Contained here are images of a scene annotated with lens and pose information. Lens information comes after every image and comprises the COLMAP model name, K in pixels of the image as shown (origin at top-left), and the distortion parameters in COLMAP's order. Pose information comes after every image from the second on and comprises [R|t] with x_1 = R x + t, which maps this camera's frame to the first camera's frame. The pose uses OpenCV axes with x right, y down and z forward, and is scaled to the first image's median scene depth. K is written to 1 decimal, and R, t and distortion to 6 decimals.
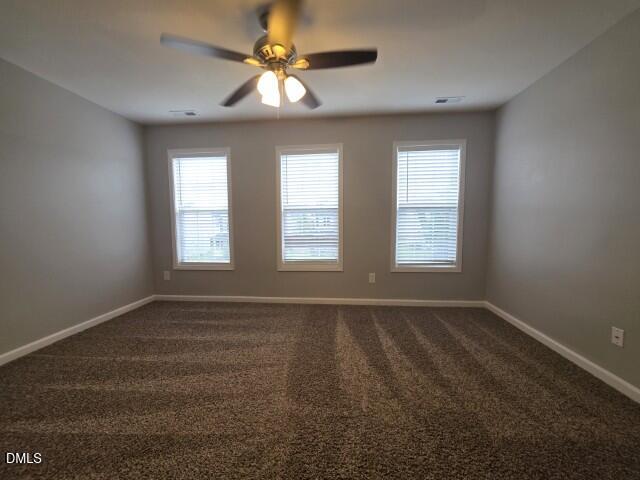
lens RADIAL K [[255.8, 0, 320.0], [0, 255.8, 240.0], [0, 0, 1]] dist [0.001577, 0.000400]
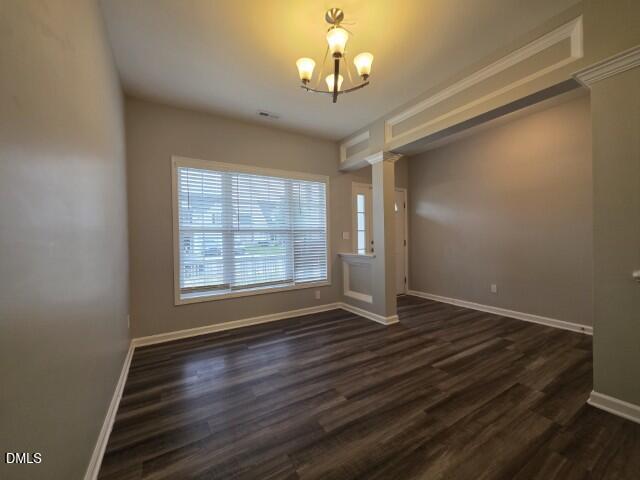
lens RADIAL K [[255.8, 0, 320.0], [0, 255.8, 240.0], [0, 0, 1]] dist [0.001577, 0.000400]
pose [[0.799760, -0.013343, 0.600172, -2.399785], [0.061862, 0.996262, -0.060285, -0.034203], [-0.597124, 0.085341, 0.797596, 0.335075]]
